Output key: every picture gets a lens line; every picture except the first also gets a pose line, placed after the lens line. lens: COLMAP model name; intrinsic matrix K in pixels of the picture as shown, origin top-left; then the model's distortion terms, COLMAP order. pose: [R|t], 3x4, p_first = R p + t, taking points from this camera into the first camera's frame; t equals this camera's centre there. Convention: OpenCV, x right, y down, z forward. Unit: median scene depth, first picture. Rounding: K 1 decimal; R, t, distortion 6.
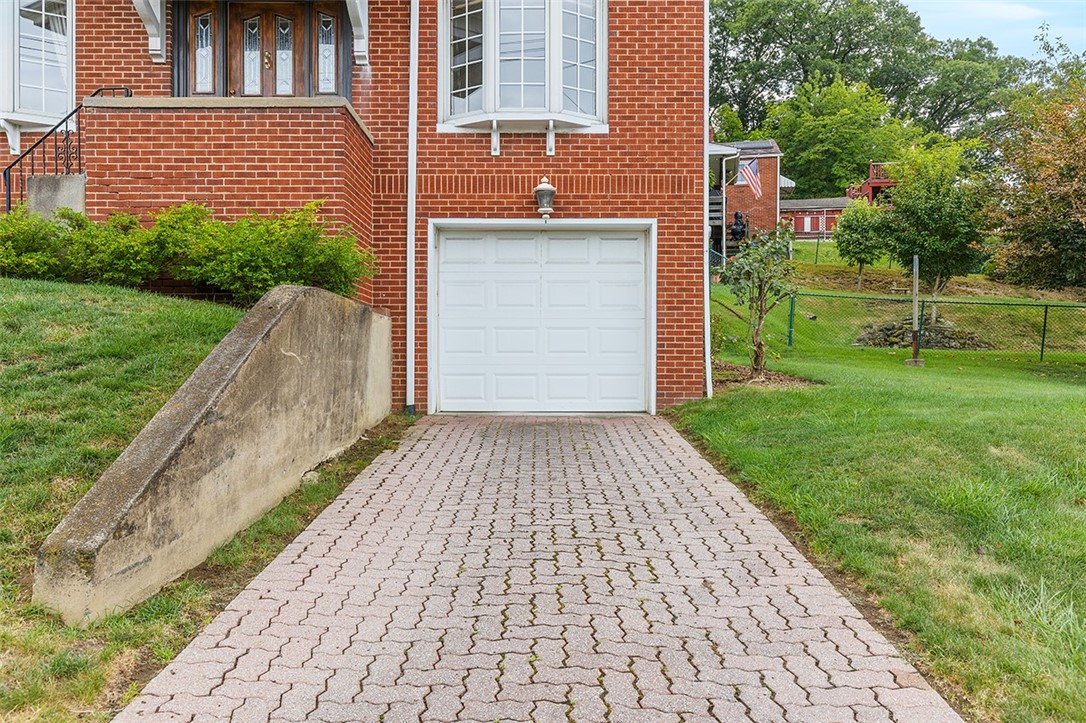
lens RADIAL K [[787.5, 0, 543.0], [0, 787.5, 361.5], [0, 0, 1]] dist [0.005332, -0.001188]
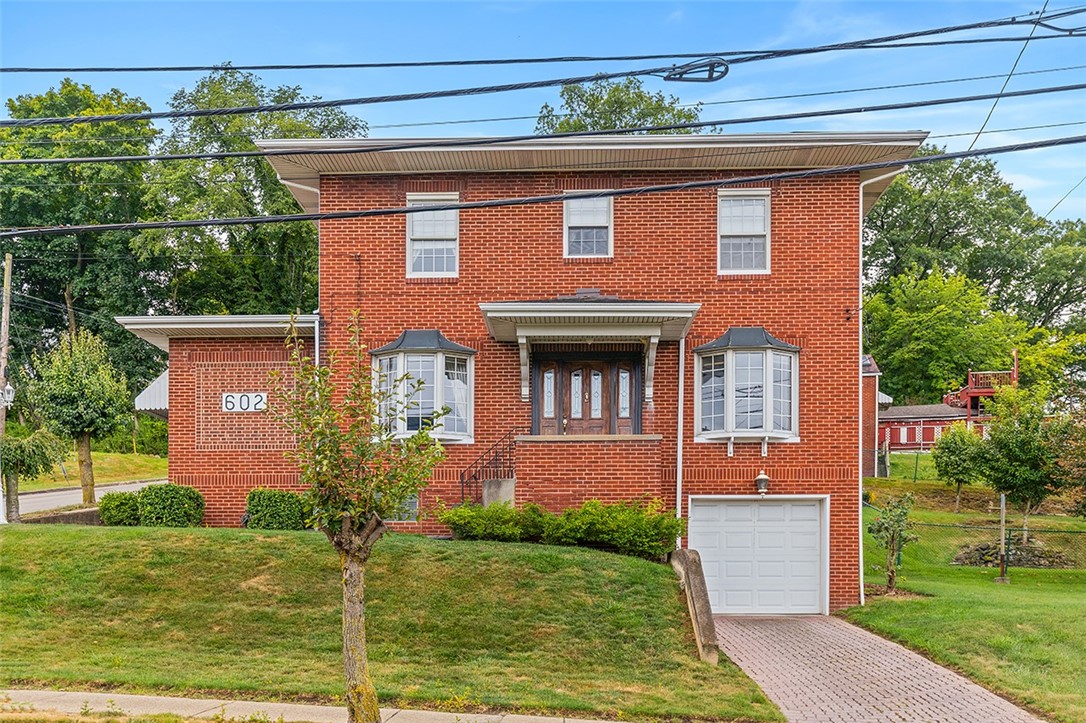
lens RADIAL K [[944.0, 0, 542.4], [0, 944.0, 577.7], [0, 0, 1]] dist [0.000813, 0.003878]
pose [[0.999451, -0.001196, -0.033118, -0.378861], [0.001342, 0.999989, 0.004389, -0.019048], [0.033112, -0.004431, 0.999442, -0.953763]]
